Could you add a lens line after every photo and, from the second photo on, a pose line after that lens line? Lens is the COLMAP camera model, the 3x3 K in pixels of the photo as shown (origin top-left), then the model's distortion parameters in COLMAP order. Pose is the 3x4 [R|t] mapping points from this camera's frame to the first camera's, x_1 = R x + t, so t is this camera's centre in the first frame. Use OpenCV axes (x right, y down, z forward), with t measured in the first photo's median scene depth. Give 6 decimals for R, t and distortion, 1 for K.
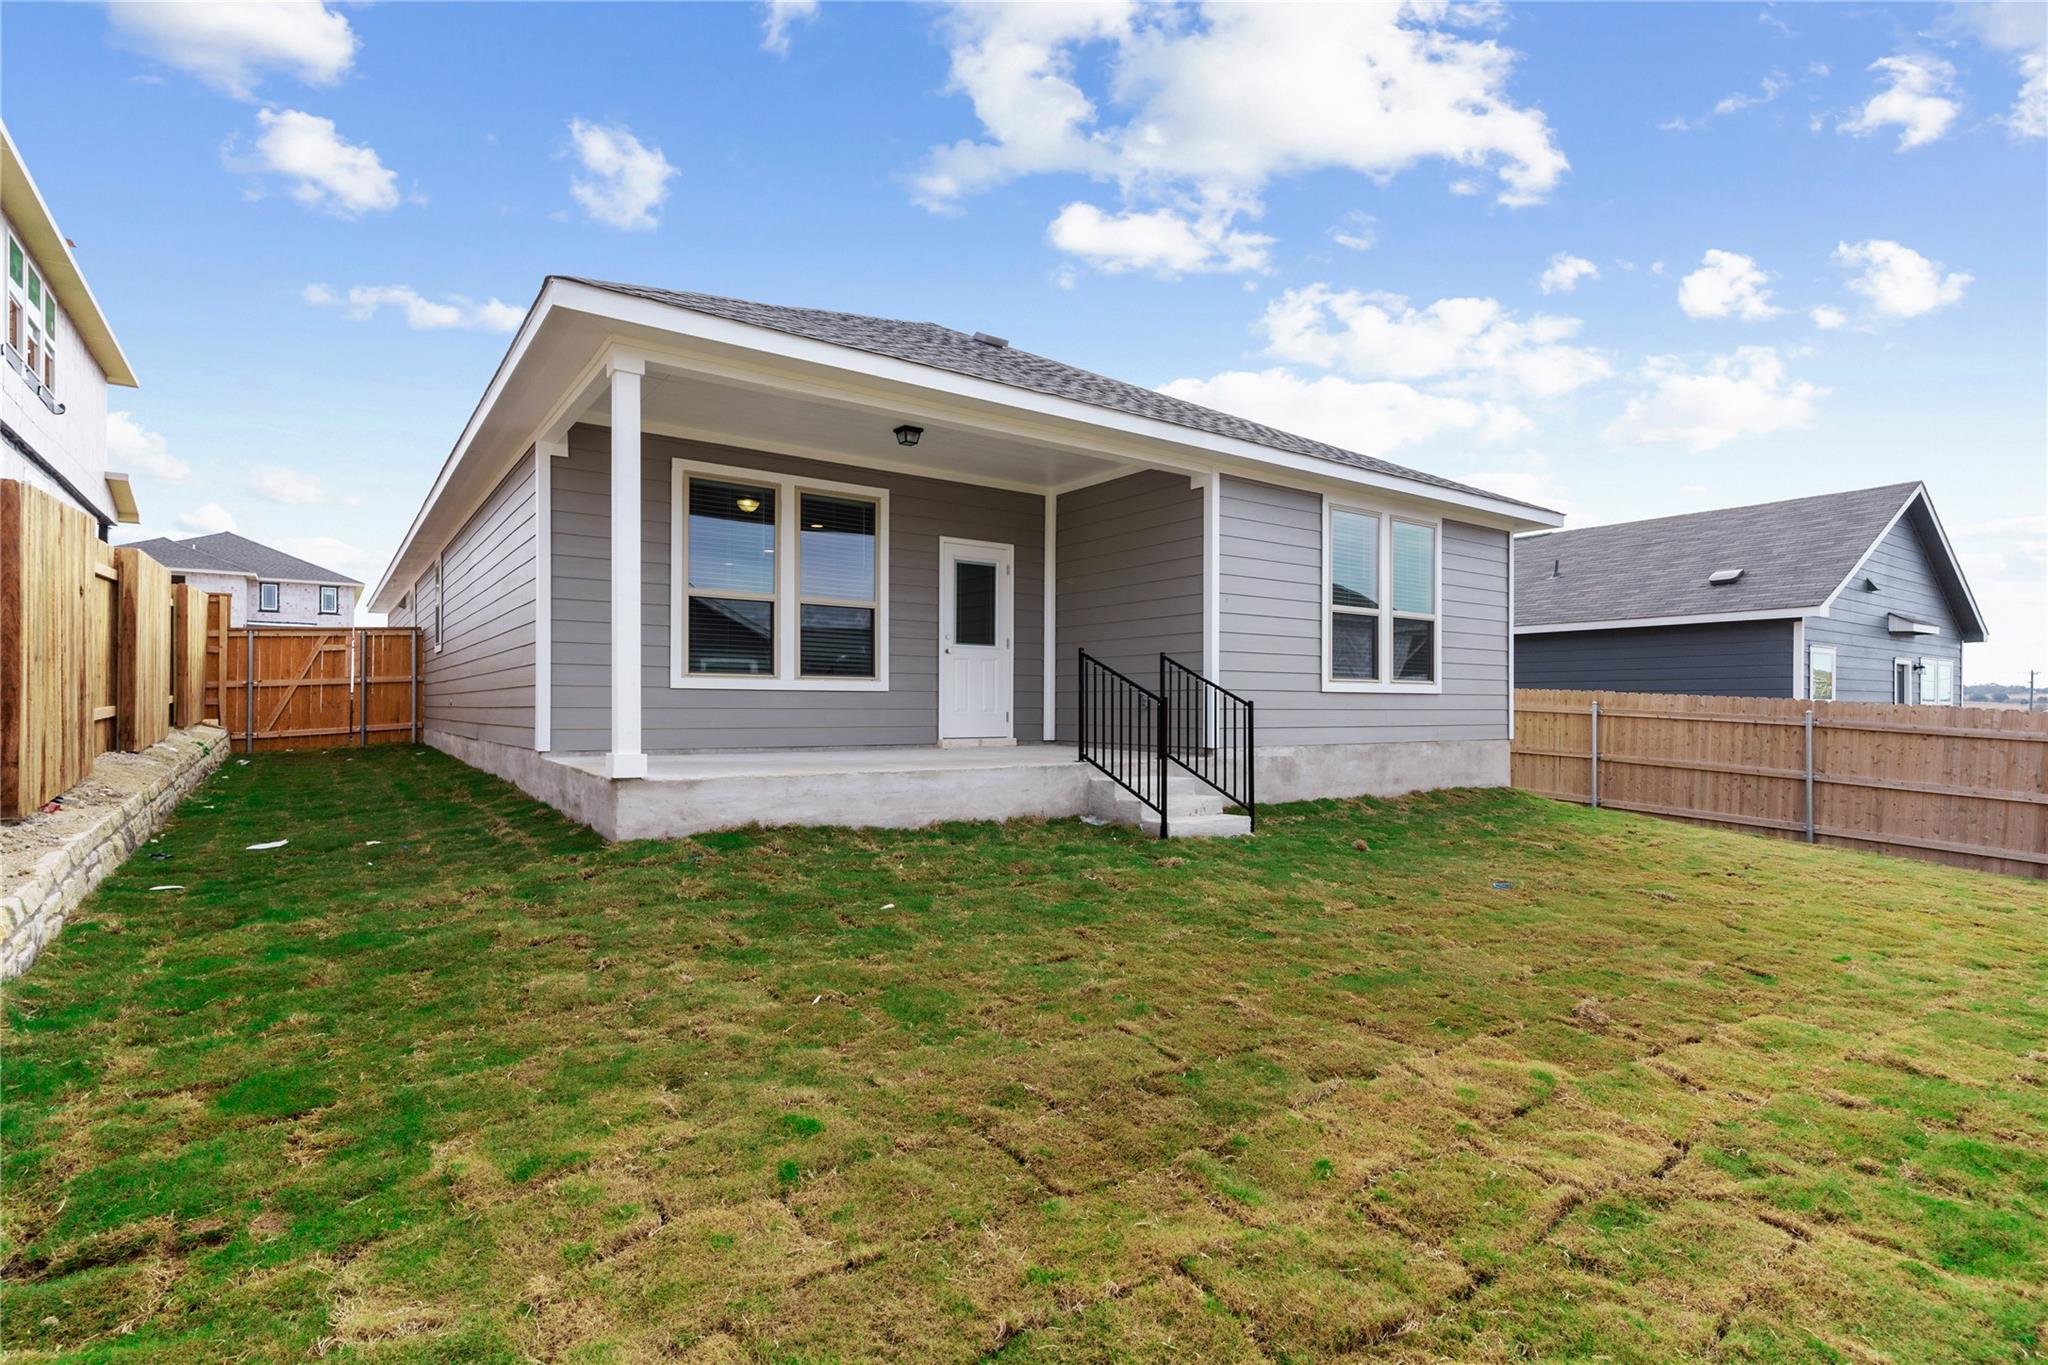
lens RADIAL K [[987.5, 0, 1022.5], [0, 987.5, 704.3], [0, 0, 1]] dist [-0.000133, -0.000211]
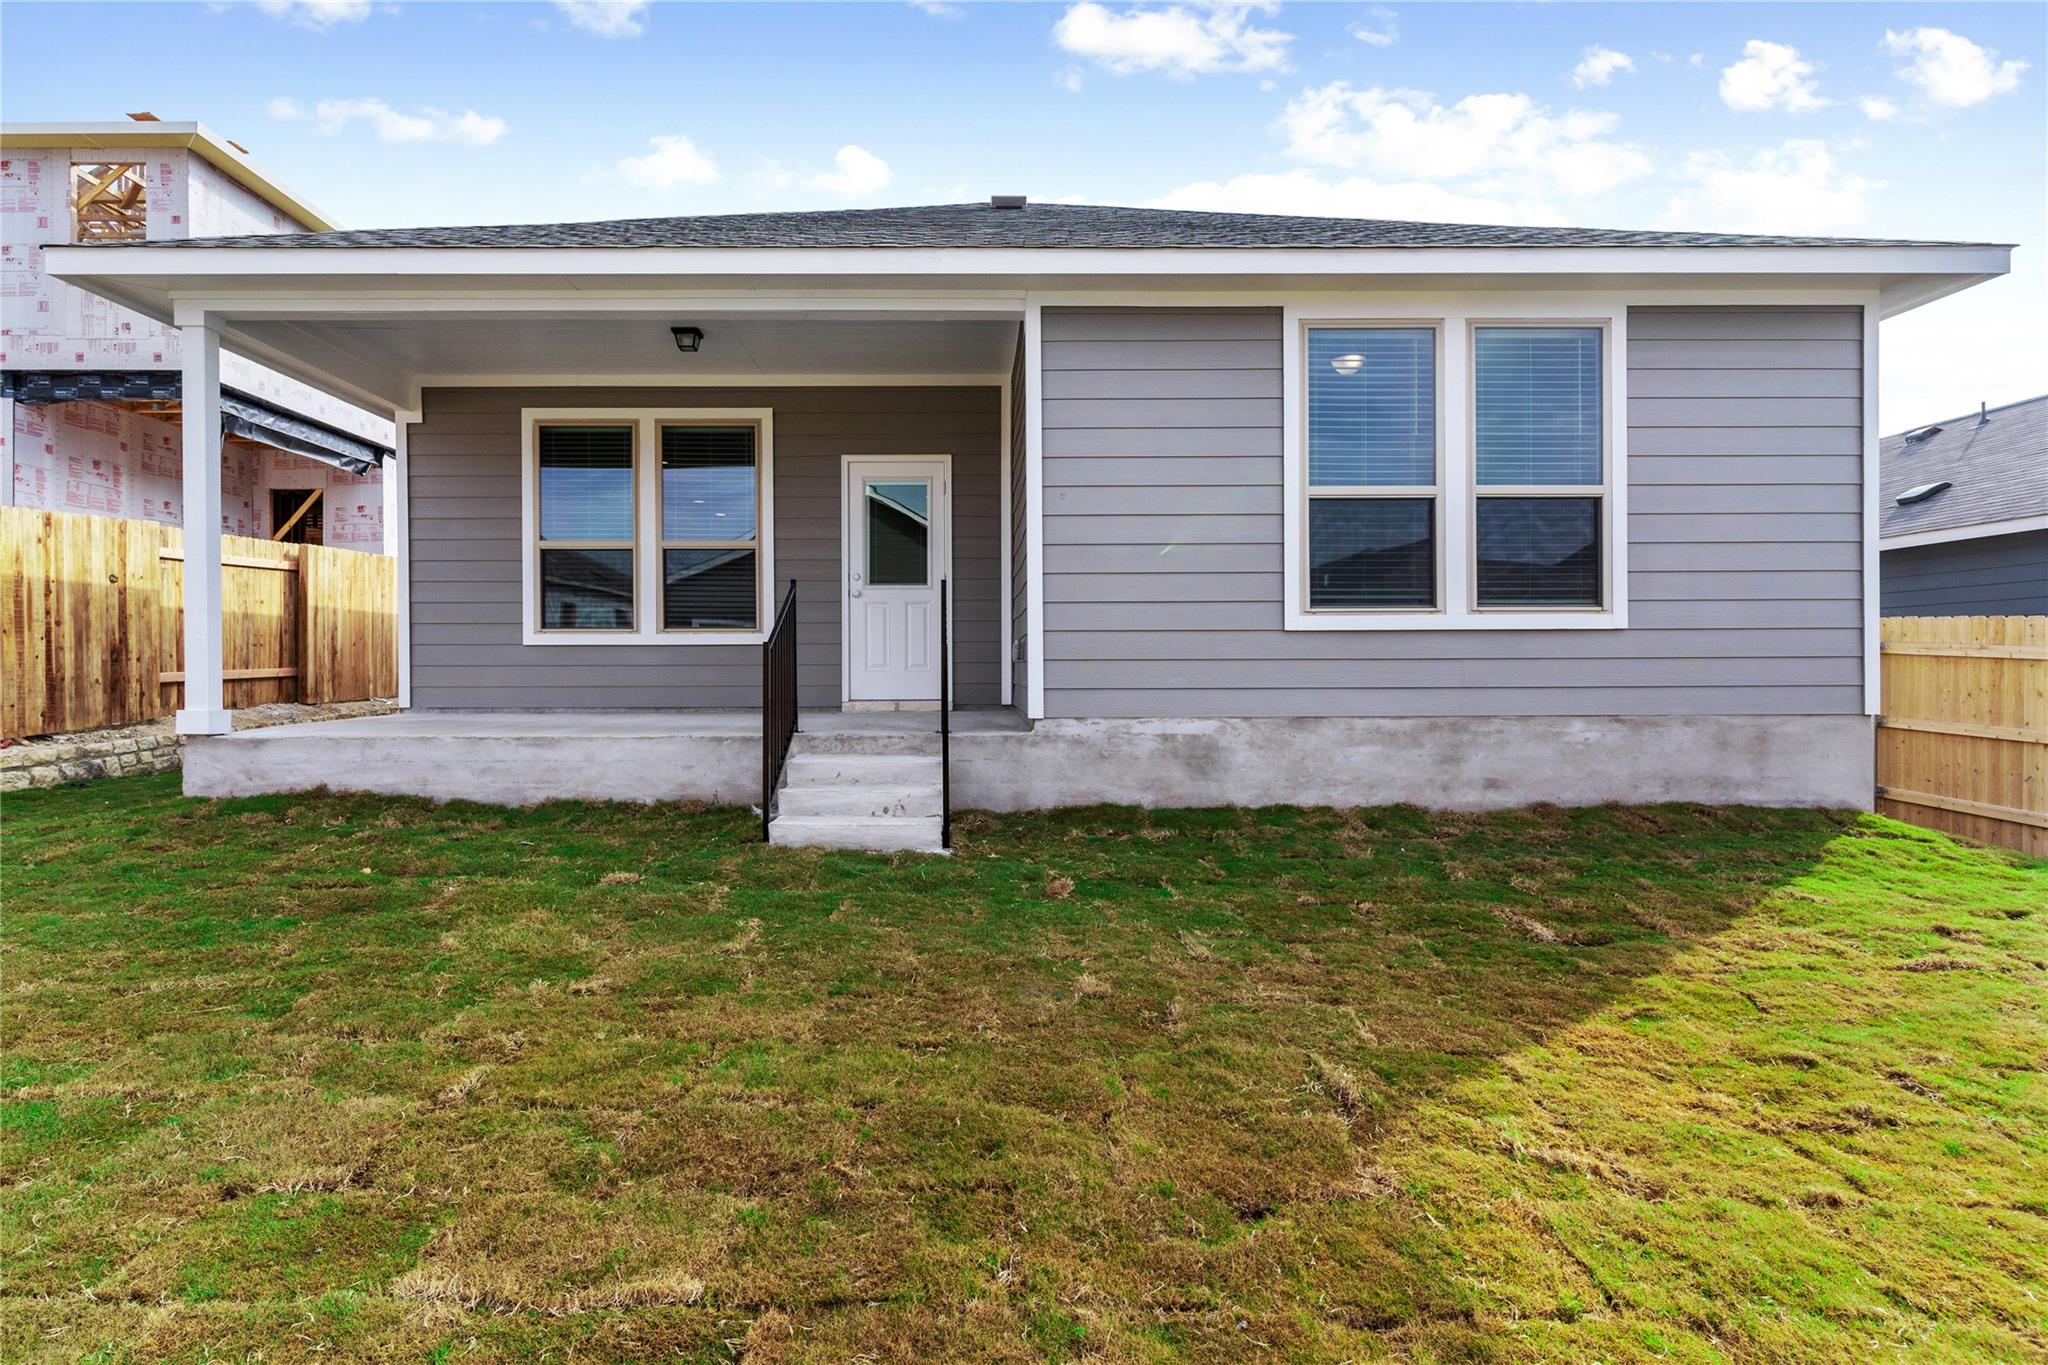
lens RADIAL K [[1015.5, 0, 997.7], [0, 1015.5, 677.7], [0, 0, 1]] dist [0.000113, 0.000016]
pose [[0.821147, -0.002397, -0.570711, 0.551952], [0.008236, 0.999937, 0.007651, 0.010813], [0.570657, -0.010983, 0.821115, 0.406628]]
